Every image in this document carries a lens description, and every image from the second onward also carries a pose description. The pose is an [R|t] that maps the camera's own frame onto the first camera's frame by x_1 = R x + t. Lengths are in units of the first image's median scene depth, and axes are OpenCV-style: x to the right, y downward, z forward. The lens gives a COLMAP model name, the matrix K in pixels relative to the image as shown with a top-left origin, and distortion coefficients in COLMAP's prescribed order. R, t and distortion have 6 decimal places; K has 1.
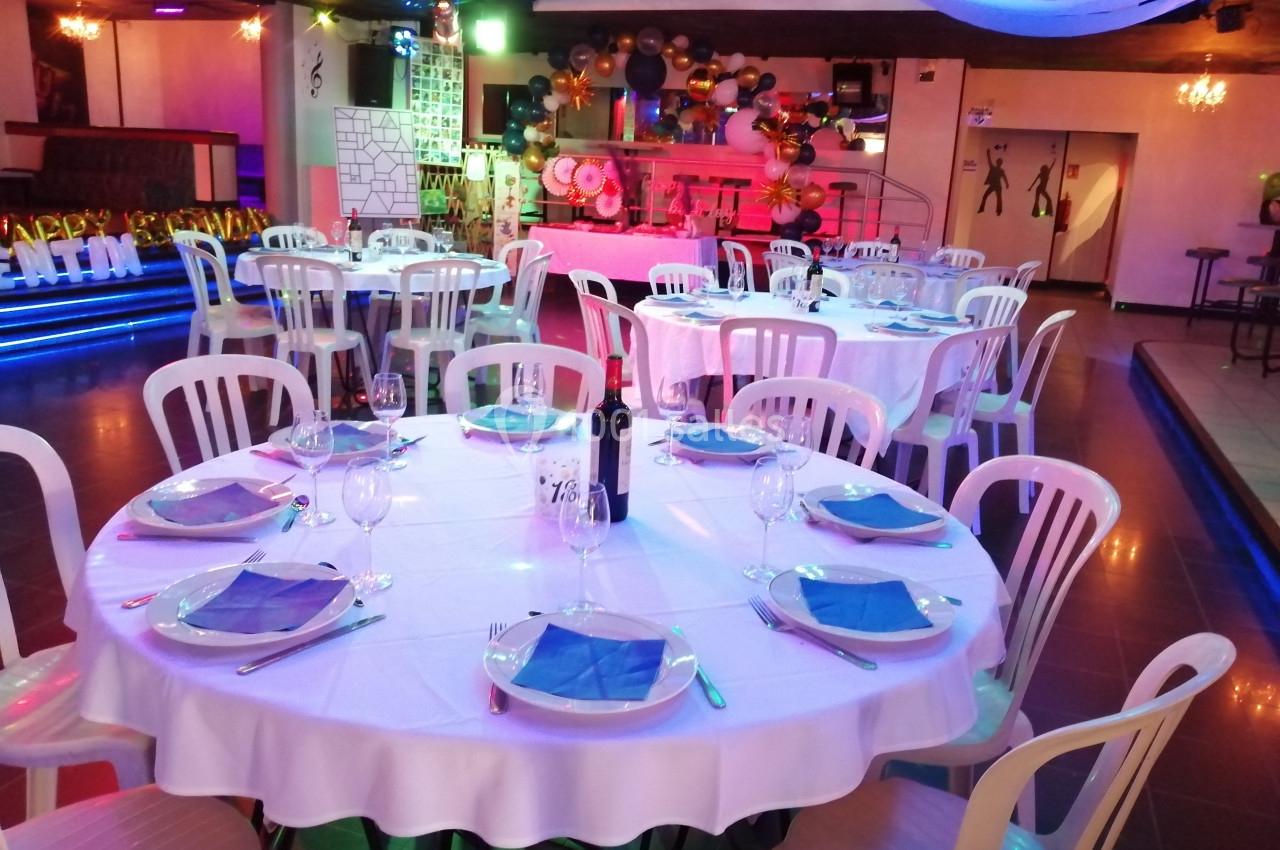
lens RADIAL K [[1022.9, 0, 640.0], [0, 1022.9, 425.0], [0, 0, 1]] dist [0.039761, -0.000402]
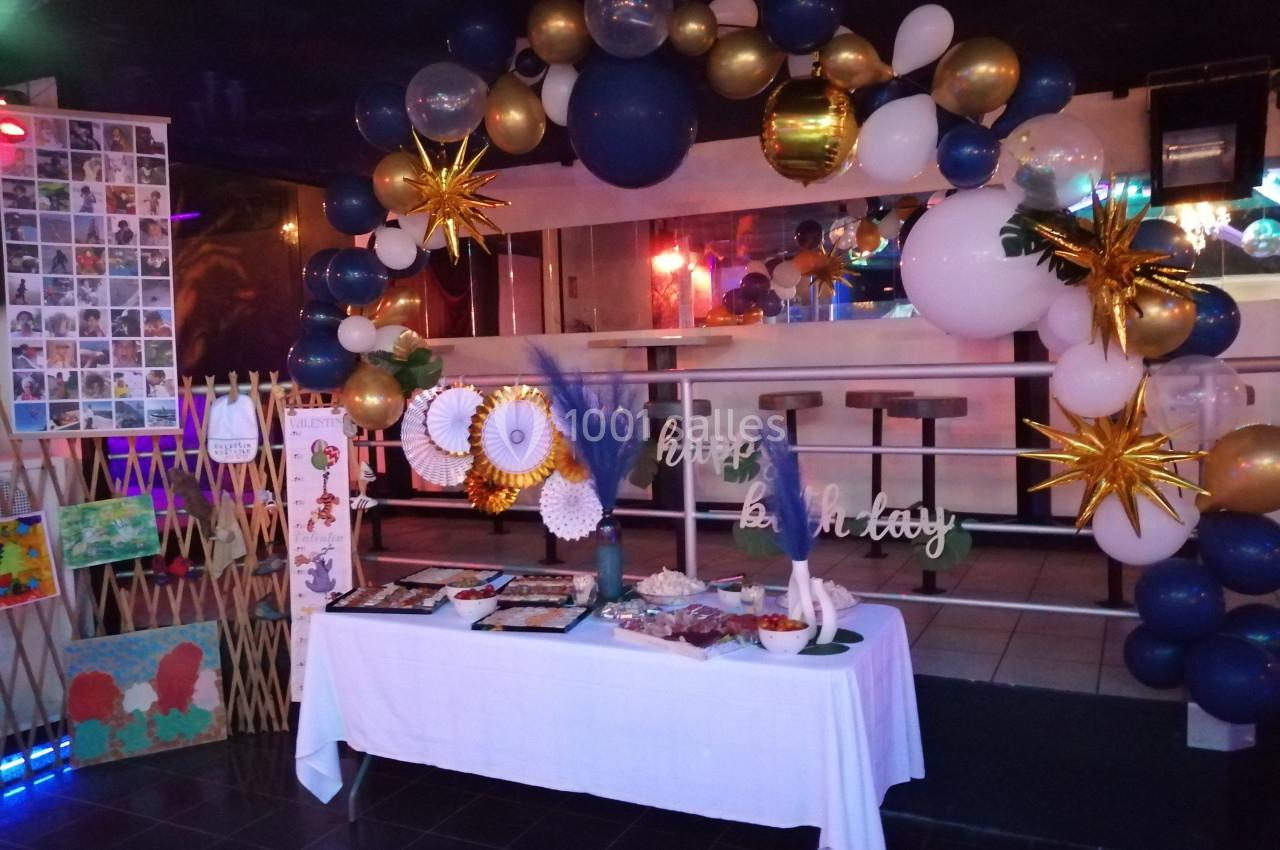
lens RADIAL K [[1022.9, 0, 640.0], [0, 1022.9, 425.0], [0, 0, 1]] dist [0.039761, -0.000402]
pose [[0.990360, -0.075318, -0.116254, 0.036701], [0.053788, 0.982501, -0.178321, -0.181022], [0.127650, 0.170348, 0.977081, 0.662092]]
